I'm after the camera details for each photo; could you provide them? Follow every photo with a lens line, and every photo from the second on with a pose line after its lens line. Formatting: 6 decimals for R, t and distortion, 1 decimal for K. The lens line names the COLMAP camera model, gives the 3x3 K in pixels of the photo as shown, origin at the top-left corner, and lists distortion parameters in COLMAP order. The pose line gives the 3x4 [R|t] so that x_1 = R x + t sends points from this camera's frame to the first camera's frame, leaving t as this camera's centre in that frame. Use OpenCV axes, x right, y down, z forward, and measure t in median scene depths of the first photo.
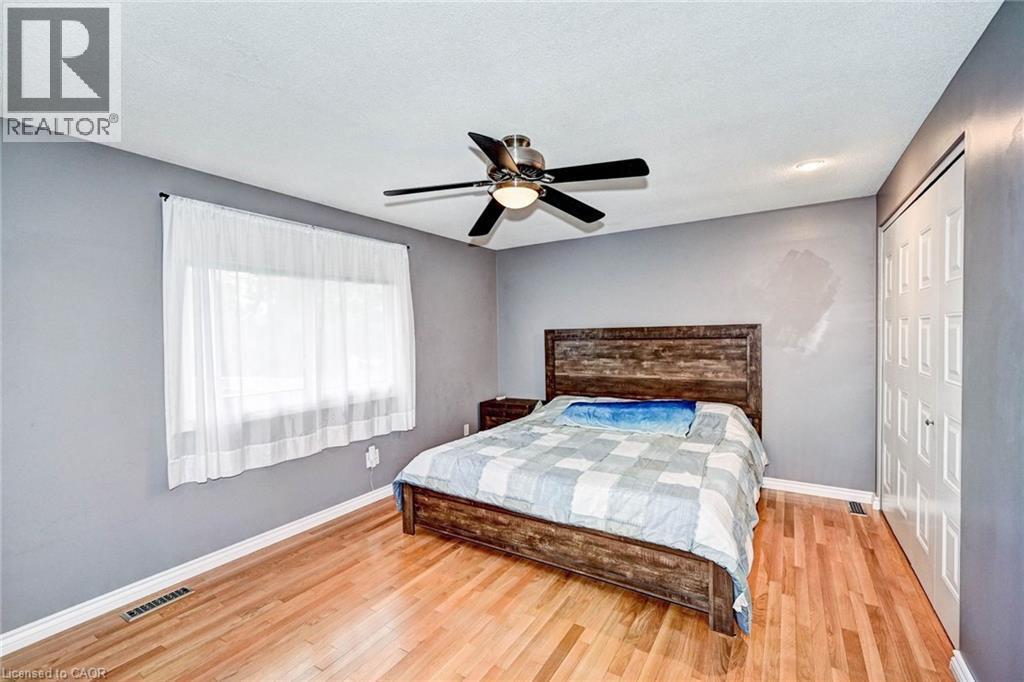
lens RADIAL K [[450.5, 0, 510.2], [0, 450.5, 338.2], [0, 0, 1]] dist [-0.001088, -0.000107]
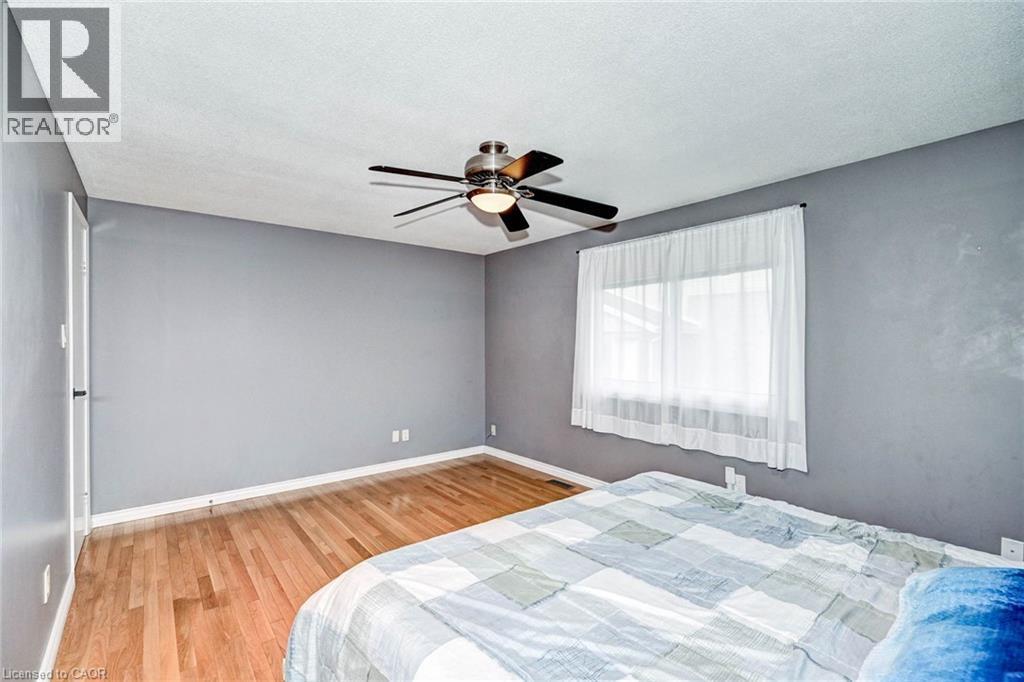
lens RADIAL K [[450.5, 0, 510.0], [0, 450.5, 340.4], [0, 0, 1]] dist [-0.001088, -0.000107]
pose [[-0.326662, 0.013415, -0.945046, 0.729233], [-0.007439, 0.999832, 0.016764, -0.008029], [0.945112, 0.012506, -0.326507, 1.047491]]
